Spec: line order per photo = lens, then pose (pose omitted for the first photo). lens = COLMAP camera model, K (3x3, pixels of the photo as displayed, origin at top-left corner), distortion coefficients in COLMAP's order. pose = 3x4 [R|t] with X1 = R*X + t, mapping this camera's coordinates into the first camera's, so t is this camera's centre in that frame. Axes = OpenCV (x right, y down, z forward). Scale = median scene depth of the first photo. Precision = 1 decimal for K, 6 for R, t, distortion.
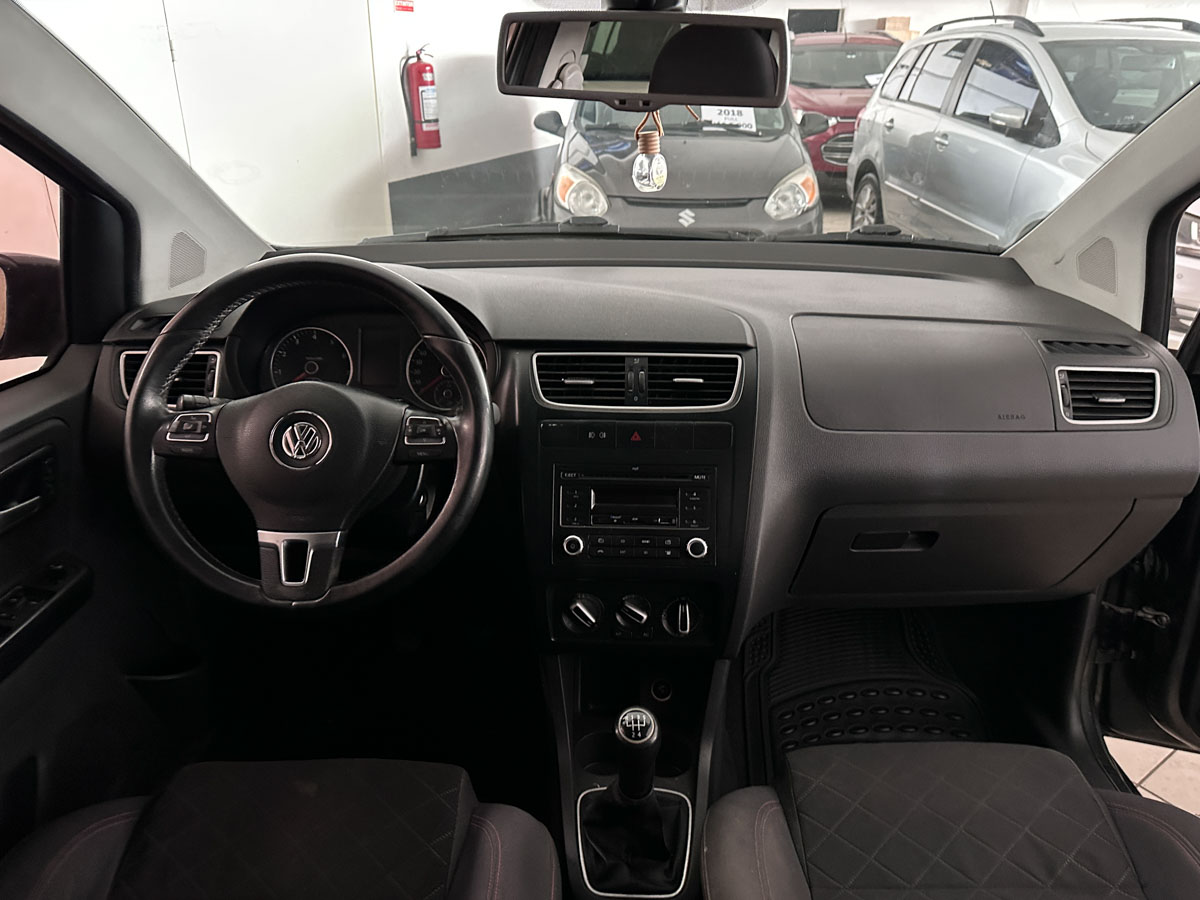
lens RADIAL K [[826.0, 0, 548.6], [0, 826.0, 452.6], [0, 0, 1]] dist [0.052788, -0.044852]
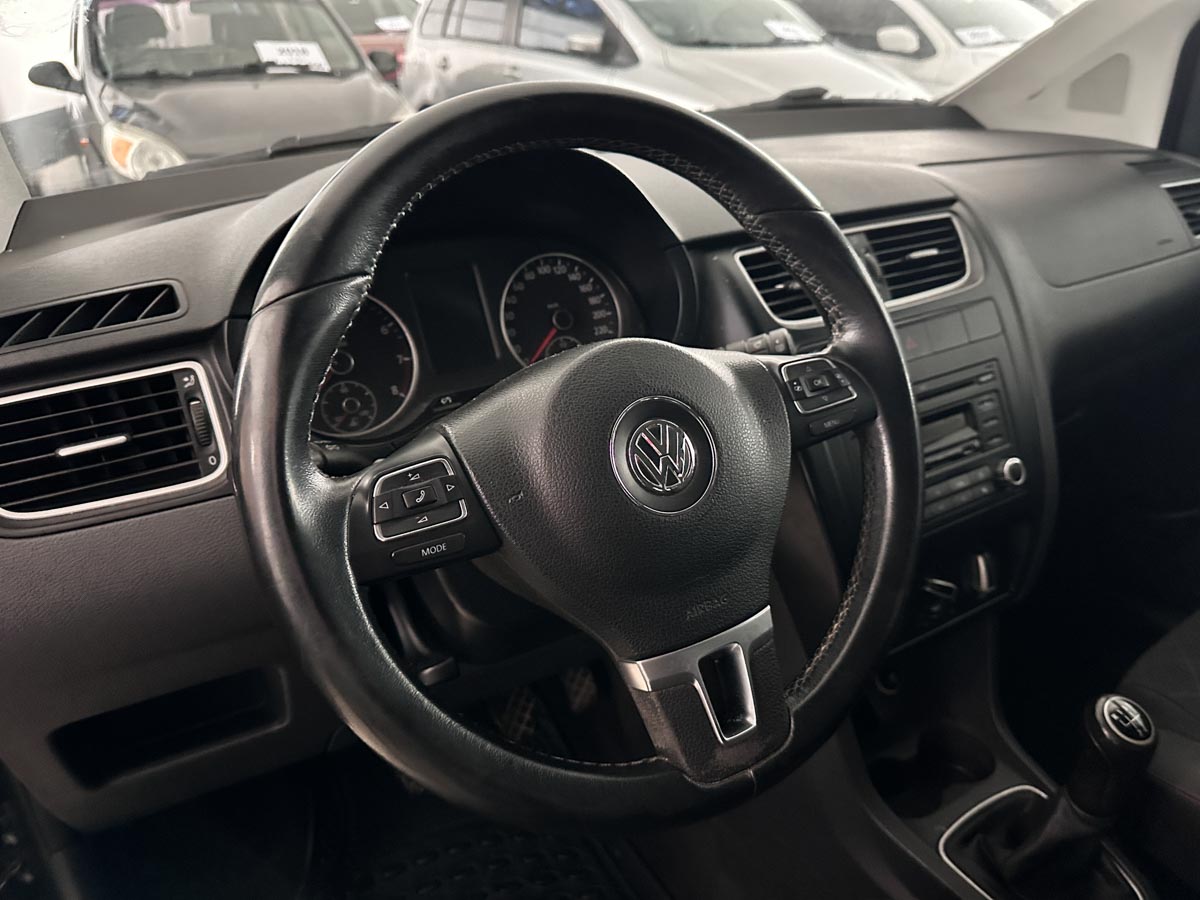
lens RADIAL K [[870.7, 0, 600.0], [0, 870.7, 450.0], [0, 0, 1]] dist [0.023553, -0.055541]
pose [[0.845474, -0.260409, 0.466219, -0.444758], [0.251457, 0.964335, 0.082625, -0.054225], [-0.471108, 0.047377, 0.880802, 0.454911]]
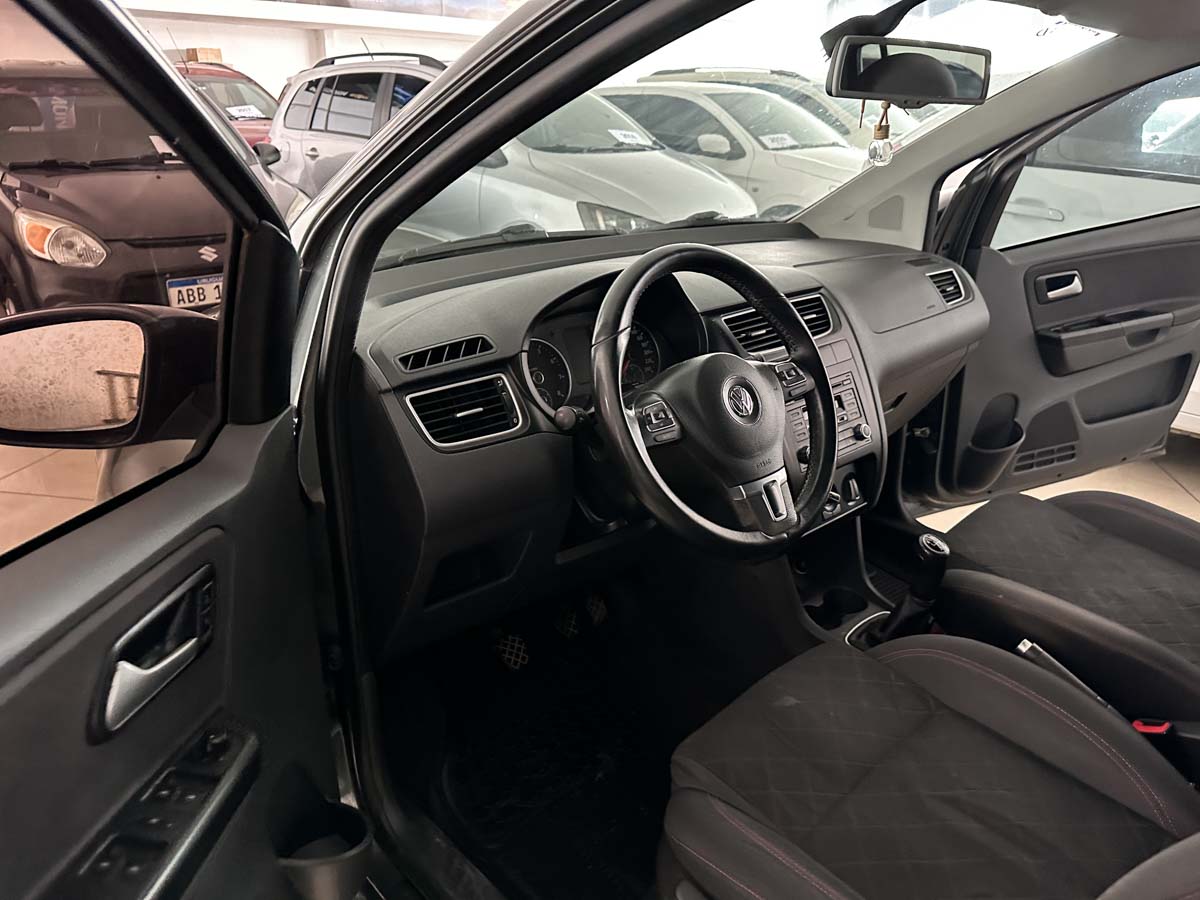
lens RADIAL K [[853.1, 0, 600.0], [0, 853.1, 450.0], [0, 0, 1]] dist [0.064056, -0.055416]
pose [[0.725750, -0.260388, 0.636777, -0.969340], [0.290009, 0.955139, 0.060041, -0.060671], [-0.623845, 0.141096, 0.768706, 0.172680]]
